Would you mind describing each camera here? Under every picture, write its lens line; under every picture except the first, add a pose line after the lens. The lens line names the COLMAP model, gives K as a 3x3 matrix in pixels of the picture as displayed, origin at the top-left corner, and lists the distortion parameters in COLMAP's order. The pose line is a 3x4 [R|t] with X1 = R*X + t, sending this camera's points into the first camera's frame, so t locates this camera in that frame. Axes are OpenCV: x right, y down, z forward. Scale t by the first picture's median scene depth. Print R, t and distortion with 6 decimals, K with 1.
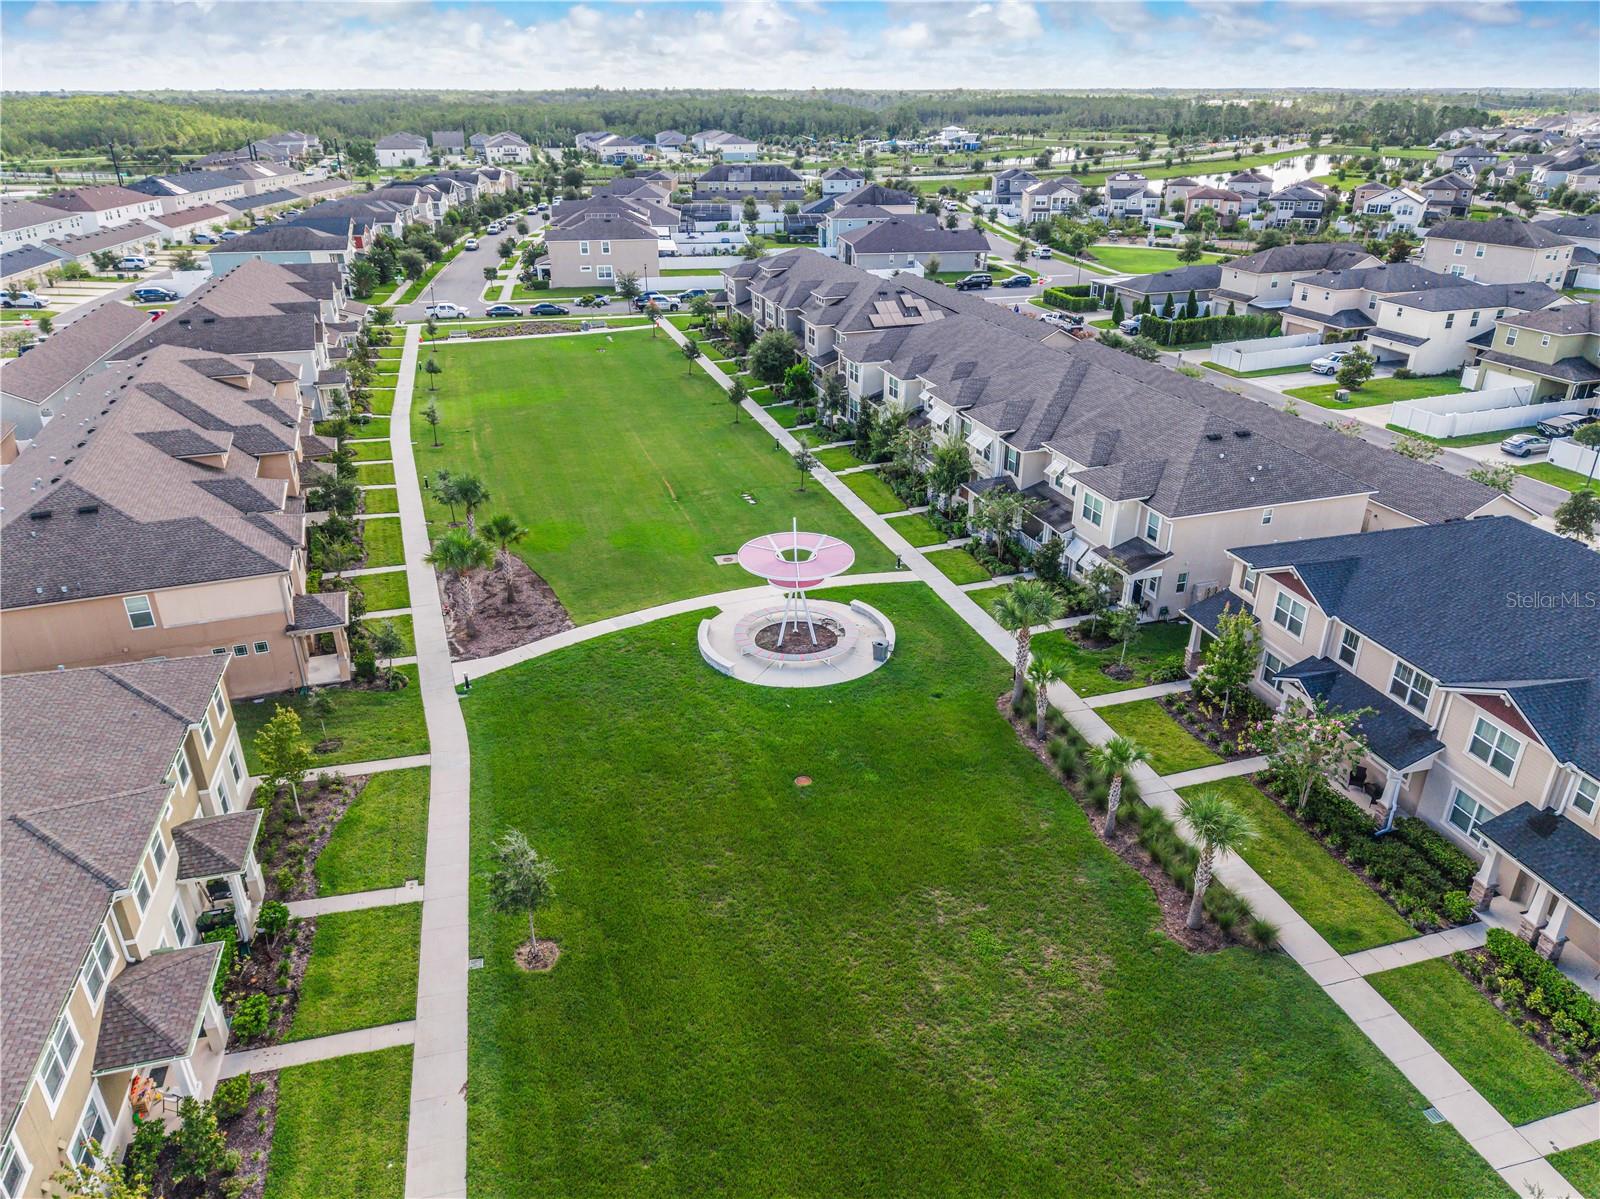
lens RADIAL K [[1083.6, 0, 796.7], [0, 1083.6, 598.8], [0, 0, 1]] dist [0.006840, -0.021364]
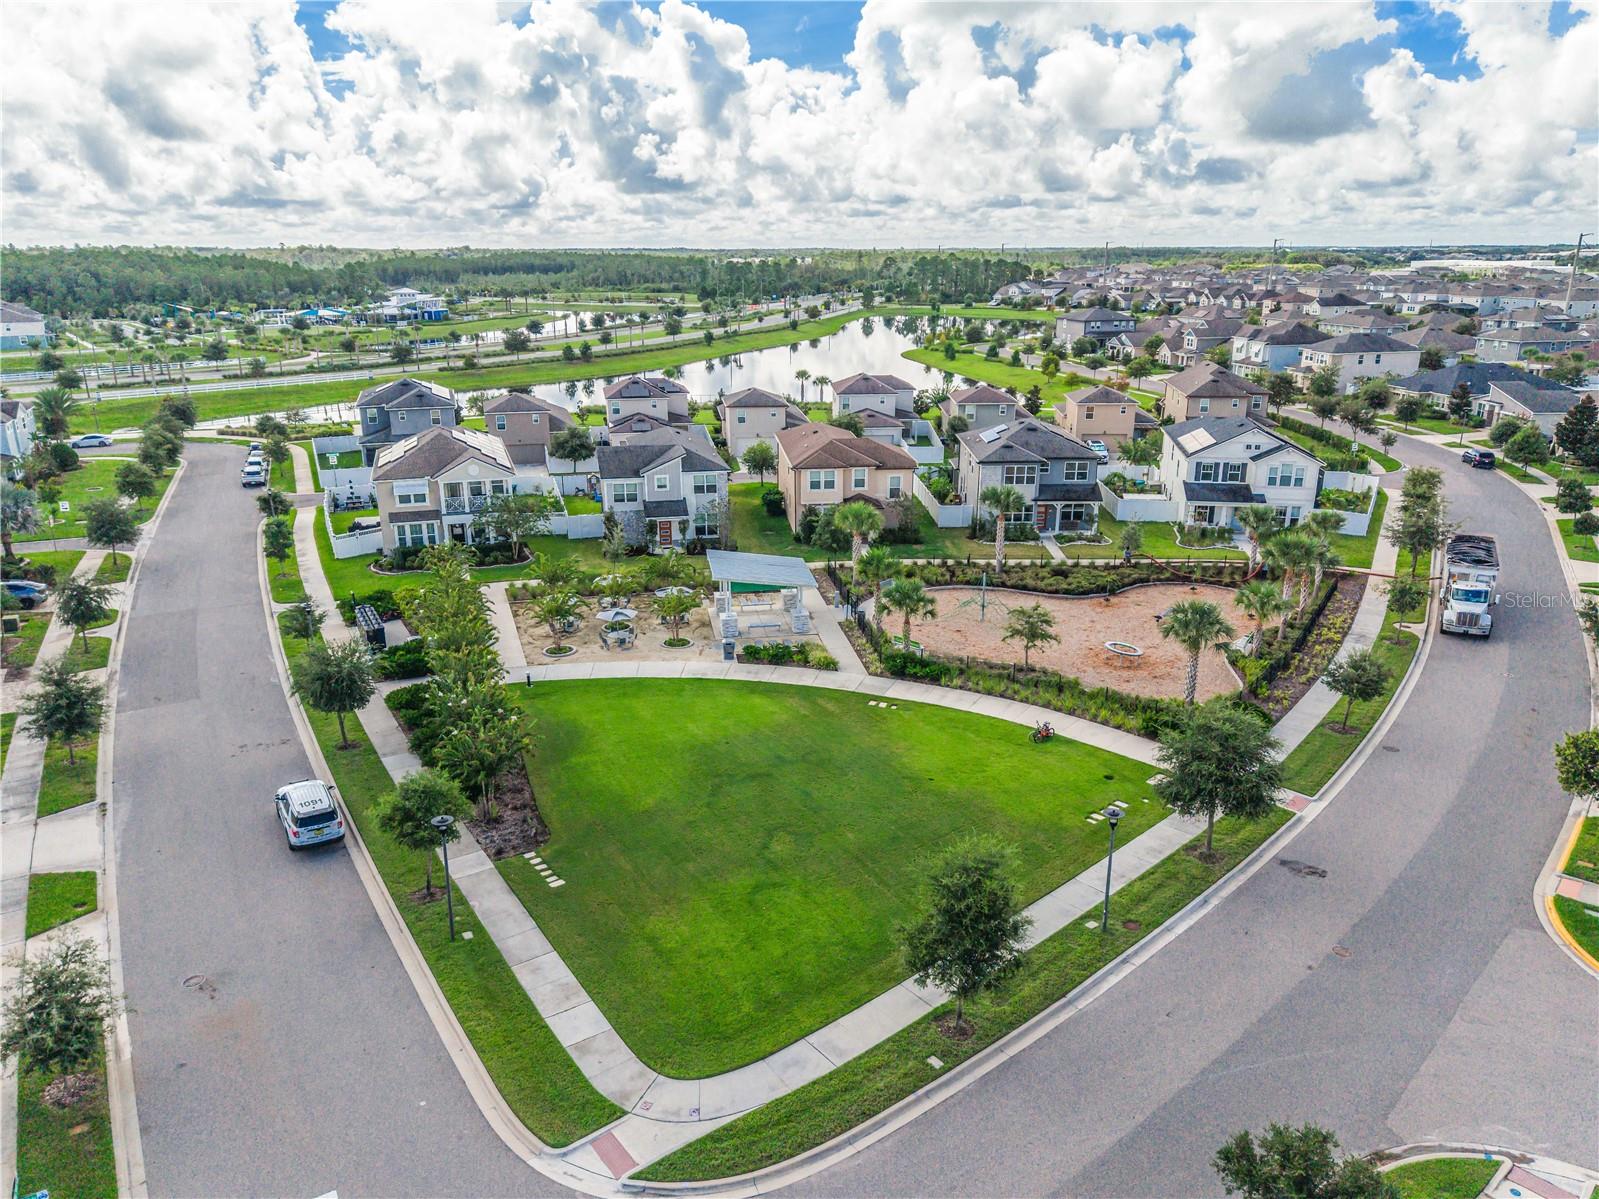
lens RADIAL K [[1083.0, 0, 799.8], [0, 1083.0, 602.1], [0, 0, 1]] dist [0.006840, -0.021364]
pose [[0.920949, -0.116354, 0.371906, 0.097411], [0.162155, 0.982255, -0.094238, -0.130903], [-0.354341, 0.147095, 0.923475, 0.296792]]
